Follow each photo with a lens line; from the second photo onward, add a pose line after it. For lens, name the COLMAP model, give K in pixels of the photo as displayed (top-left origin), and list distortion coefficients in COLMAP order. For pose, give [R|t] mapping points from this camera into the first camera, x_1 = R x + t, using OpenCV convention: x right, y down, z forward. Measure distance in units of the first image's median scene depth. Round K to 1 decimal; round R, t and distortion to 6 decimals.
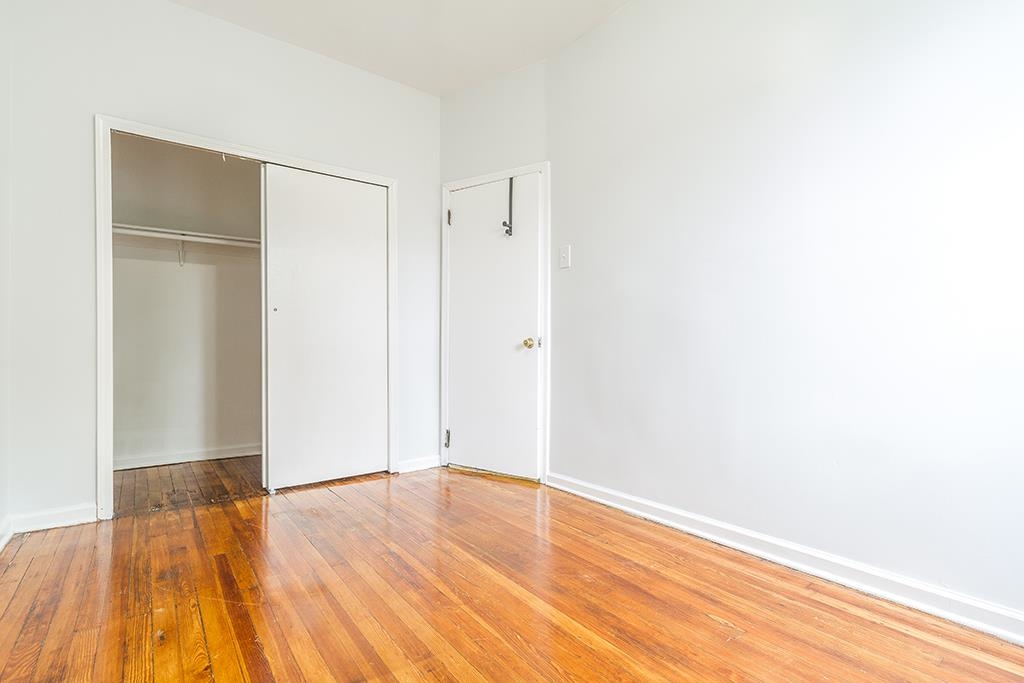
lens RADIAL K [[477.1, 0, 512.3], [0, 477.1, 349.0], [0, 0, 1]] dist [0.002459, -0.001076]
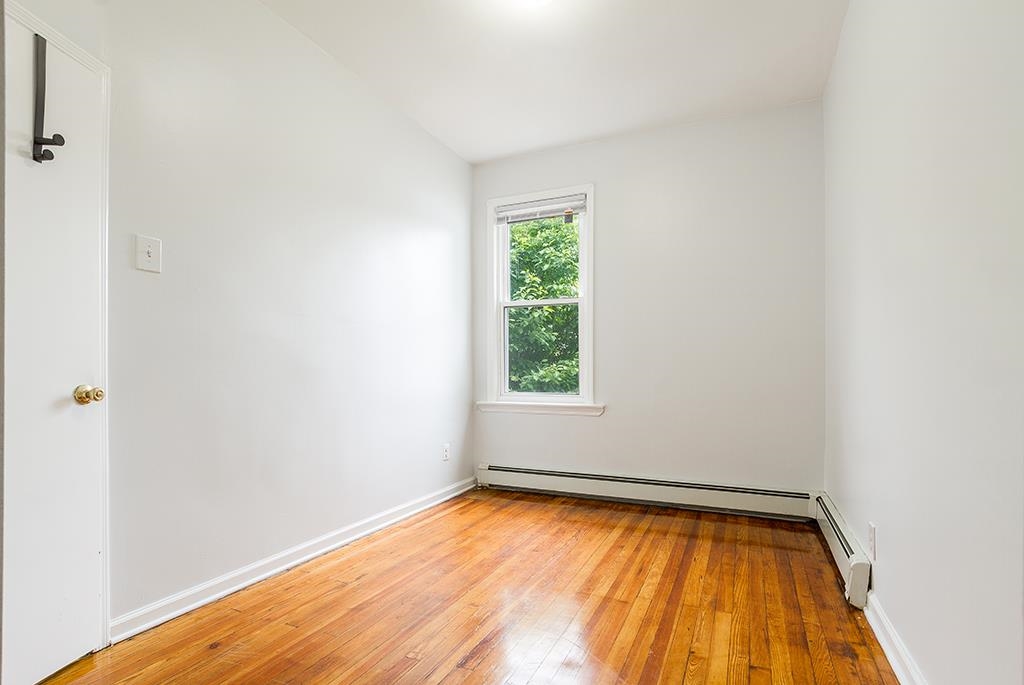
lens RADIAL K [[520.5, 0, 503.9], [0, 520.5, 367.7], [0, 0, 1]] dist [-0.000374, 0.000003]
pose [[-0.461909, 0.004748, 0.886915, -0.915739], [0.003332, 0.999988, -0.003618, -0.052227], [-0.886921, 0.001284, -0.461919, 1.163036]]
